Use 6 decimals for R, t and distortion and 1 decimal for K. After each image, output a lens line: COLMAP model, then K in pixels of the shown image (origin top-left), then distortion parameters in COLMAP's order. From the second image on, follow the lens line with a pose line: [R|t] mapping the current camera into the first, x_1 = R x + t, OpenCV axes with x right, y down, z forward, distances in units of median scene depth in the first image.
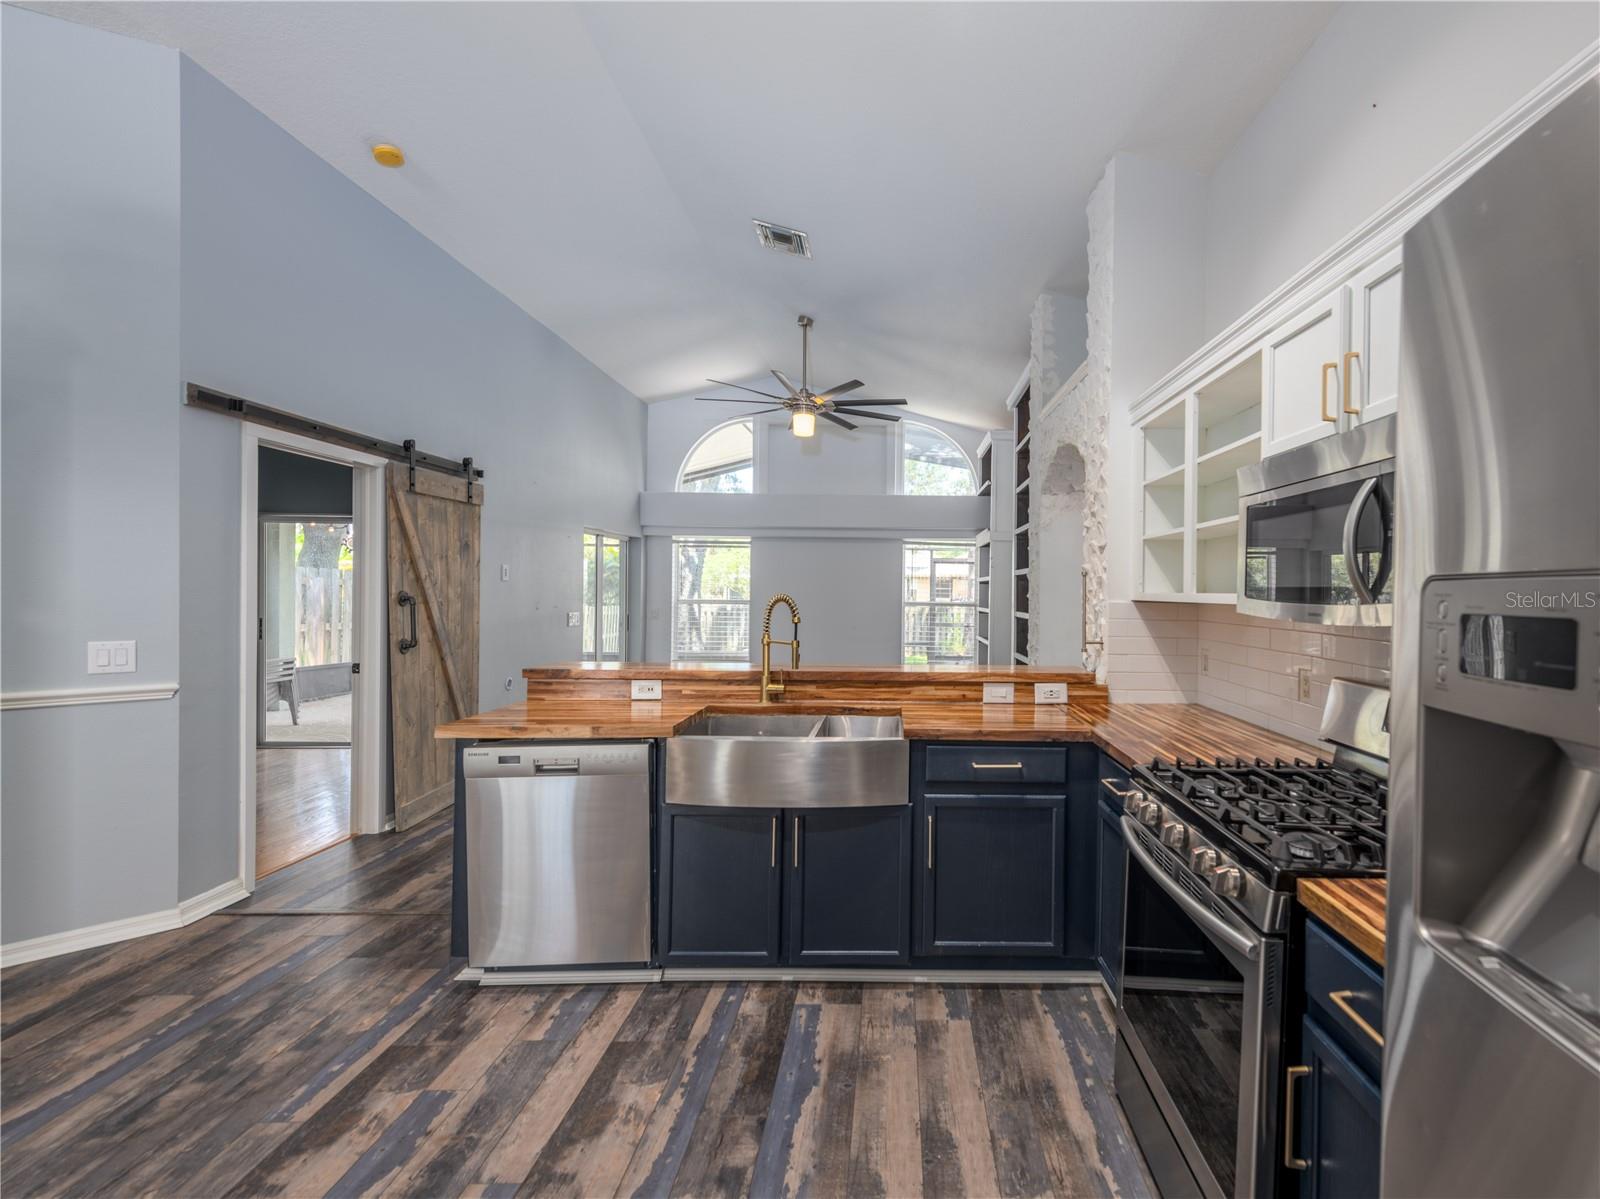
lens RADIAL K [[713.2, 0, 908.8], [0, 713.2, 596.6], [0, 0, 1]] dist [0.013160, -0.005745]
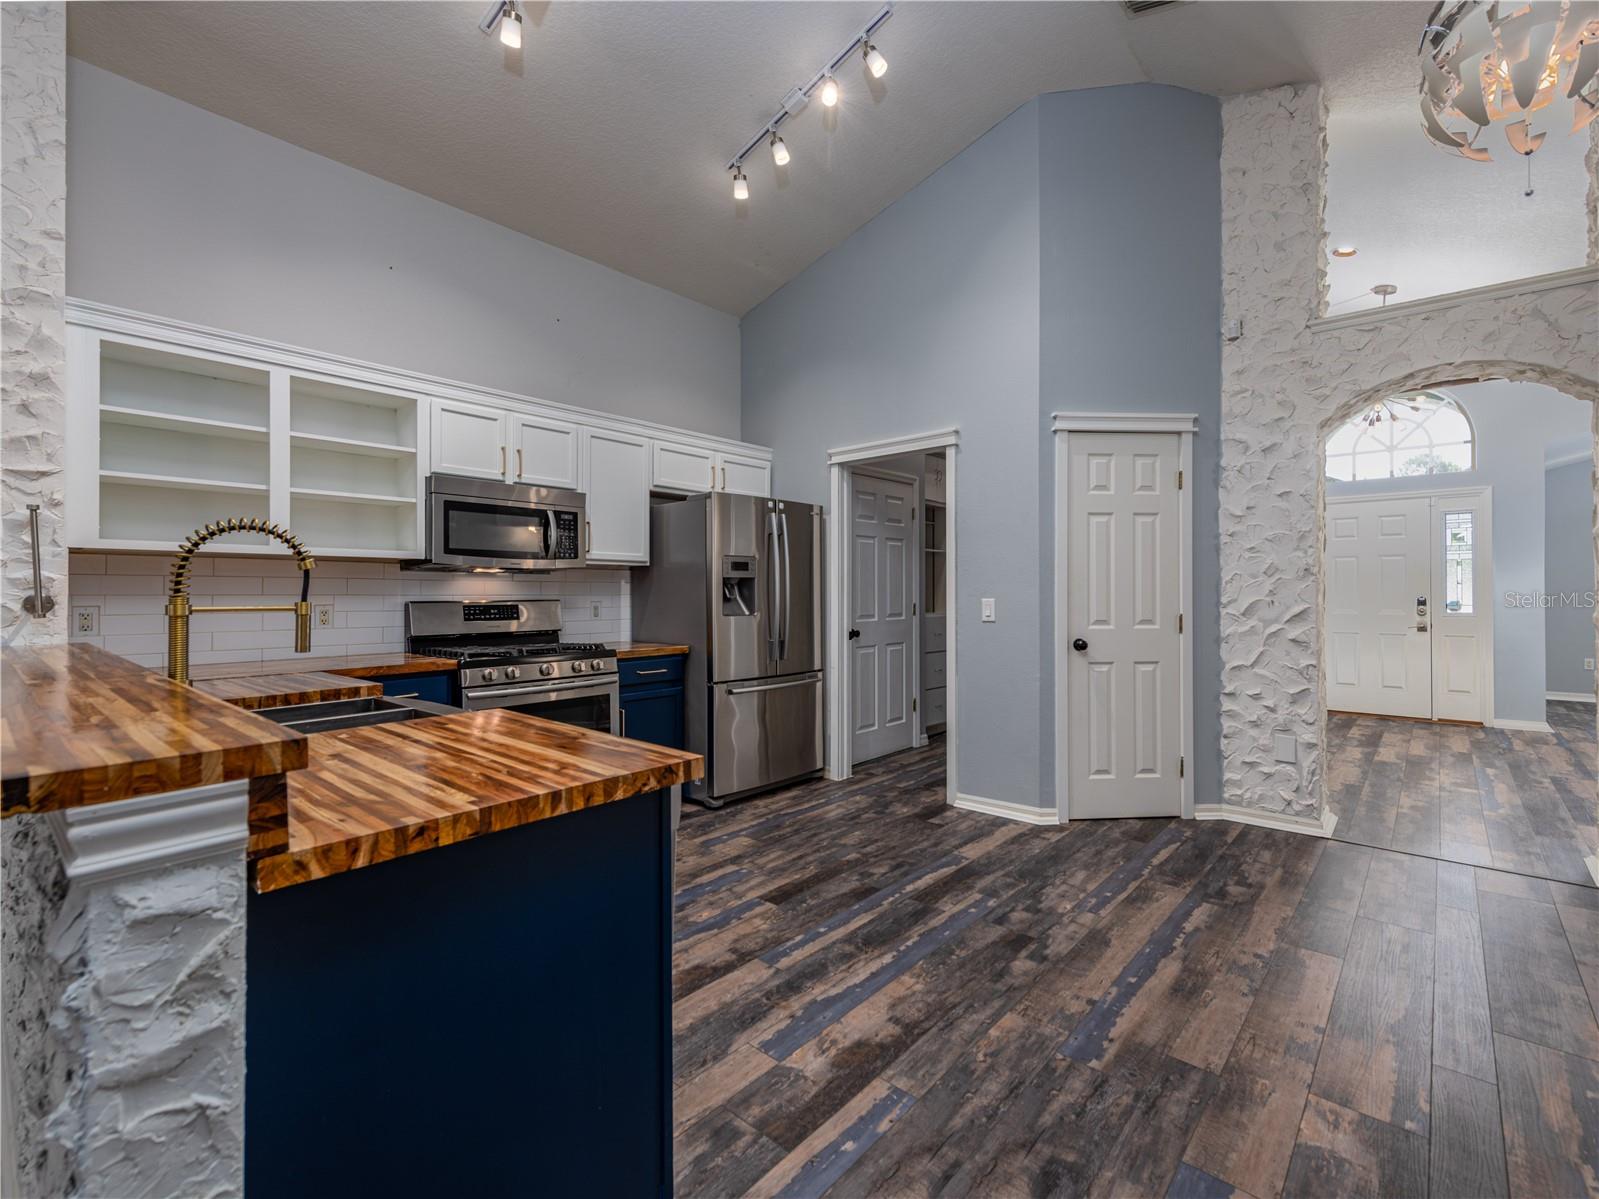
lens RADIAL K [[712.8, 0, 846.9], [0, 712.8, 592.5], [0, 0, 1]] dist [0.013160, -0.005745]
pose [[-0.754412, -0.011375, 0.656303, -1.070513], [-0.004052, 0.999911, 0.012673, 0.051044], [-0.656389, 0.006901, -0.754391, 1.306803]]
